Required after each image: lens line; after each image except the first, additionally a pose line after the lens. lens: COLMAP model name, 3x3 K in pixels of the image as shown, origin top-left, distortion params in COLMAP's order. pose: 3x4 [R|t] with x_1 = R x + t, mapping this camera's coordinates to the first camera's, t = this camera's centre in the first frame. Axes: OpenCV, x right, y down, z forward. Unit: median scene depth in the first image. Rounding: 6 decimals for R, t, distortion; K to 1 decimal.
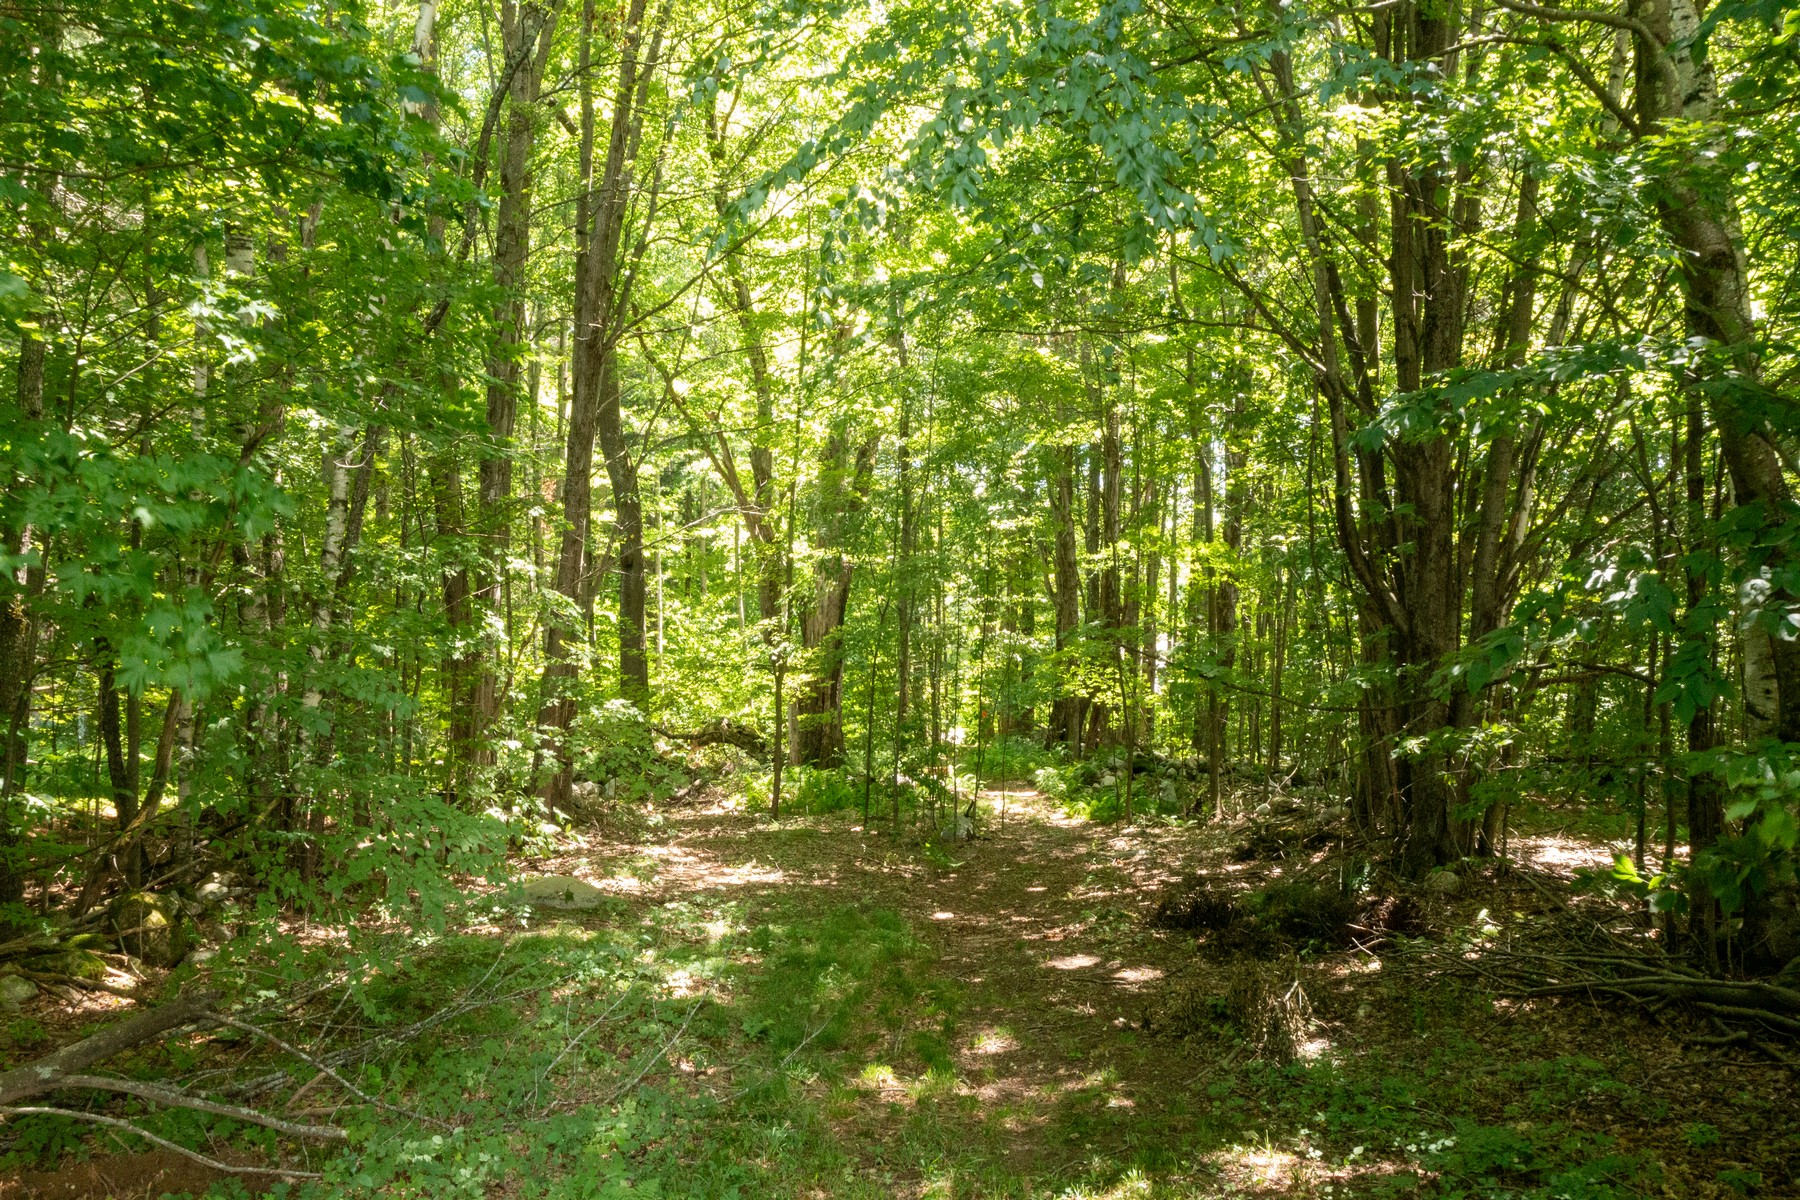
lens RADIAL K [[1389.1, 0, 891.0], [0, 1389.1, 599.5], [0, 0, 1]] dist [-0.088557, 0.001556]
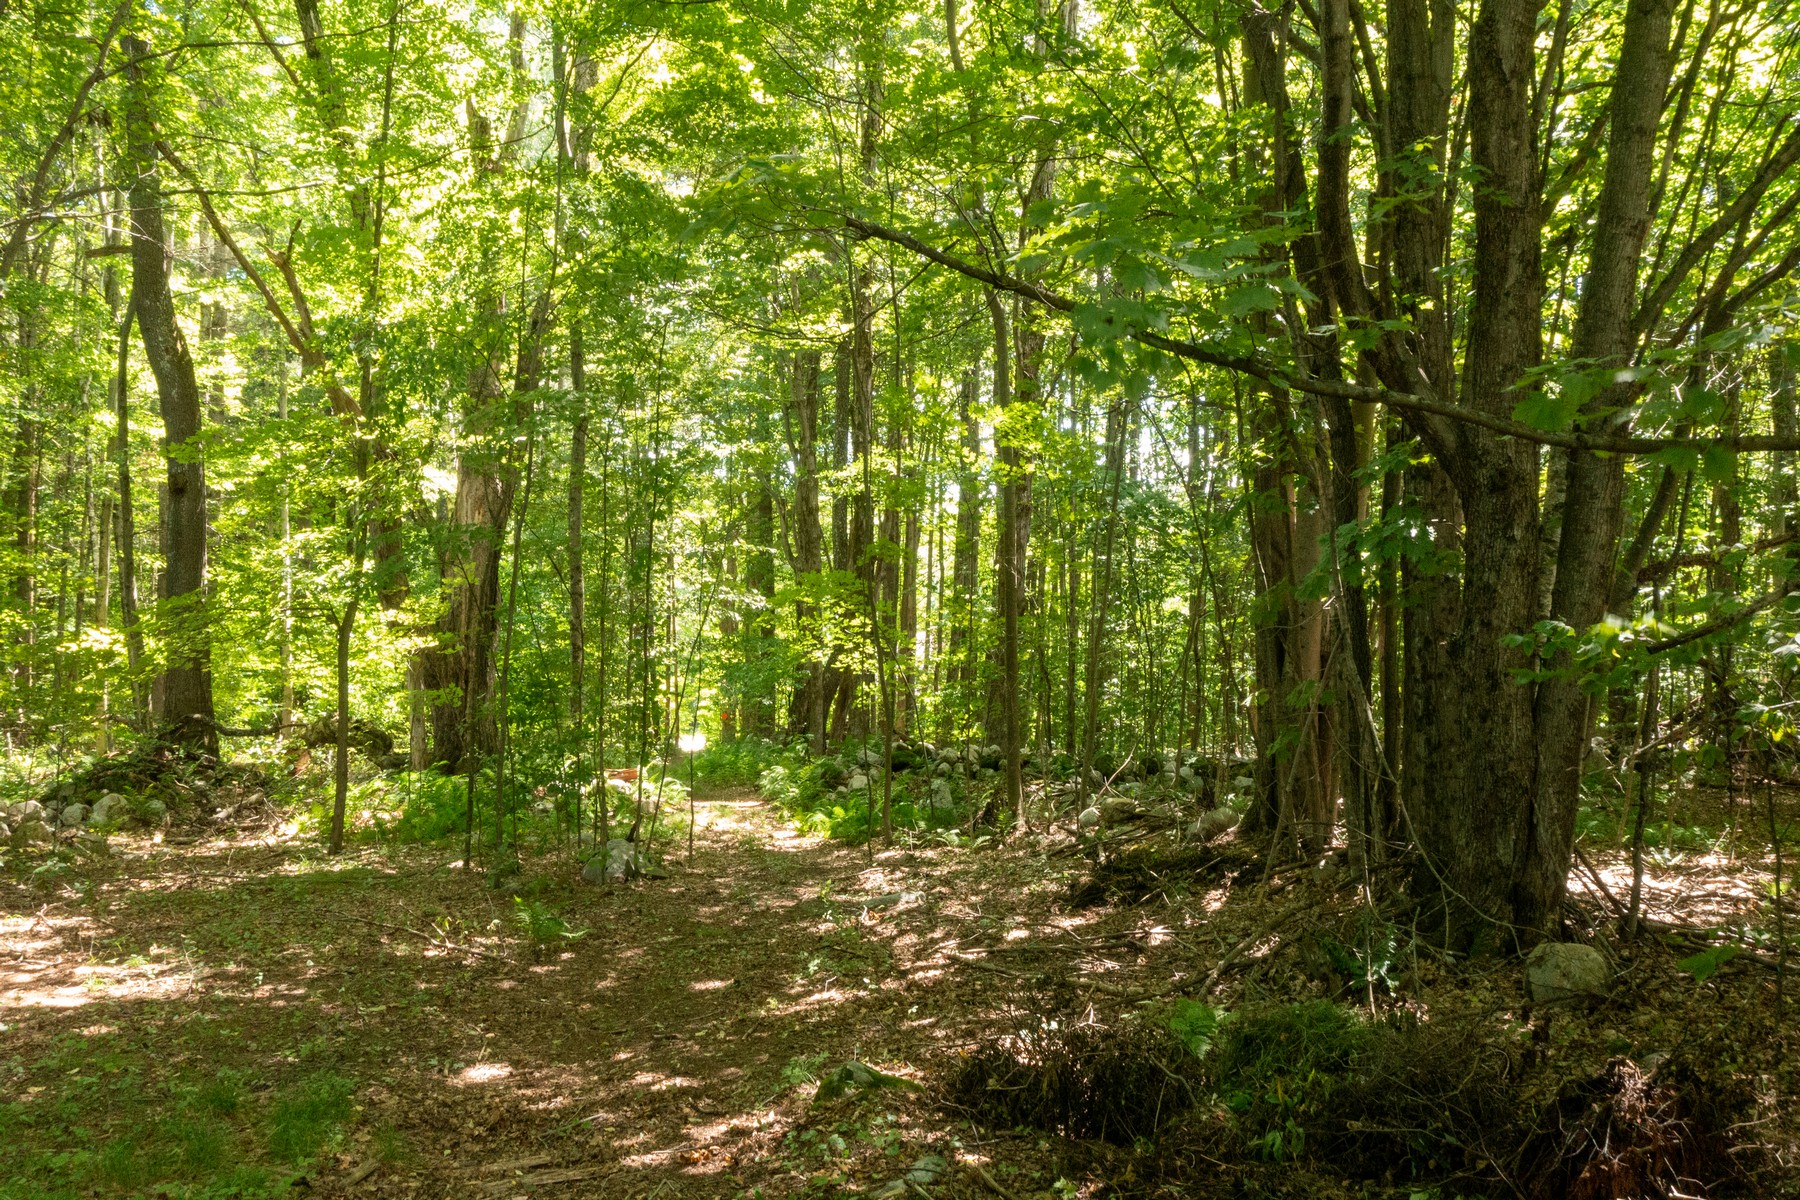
lens RADIAL K [[1389.1, 0, 907.1], [0, 1389.1, 598.1], [0, 0, 1]] dist [-0.088557, 0.001556]
pose [[0.982651, -0.002462, 0.185450, 0.053339], [0.004109, 0.999955, -0.008501, 0.045498], [-0.185421, 0.009116, 0.982617, 0.313197]]
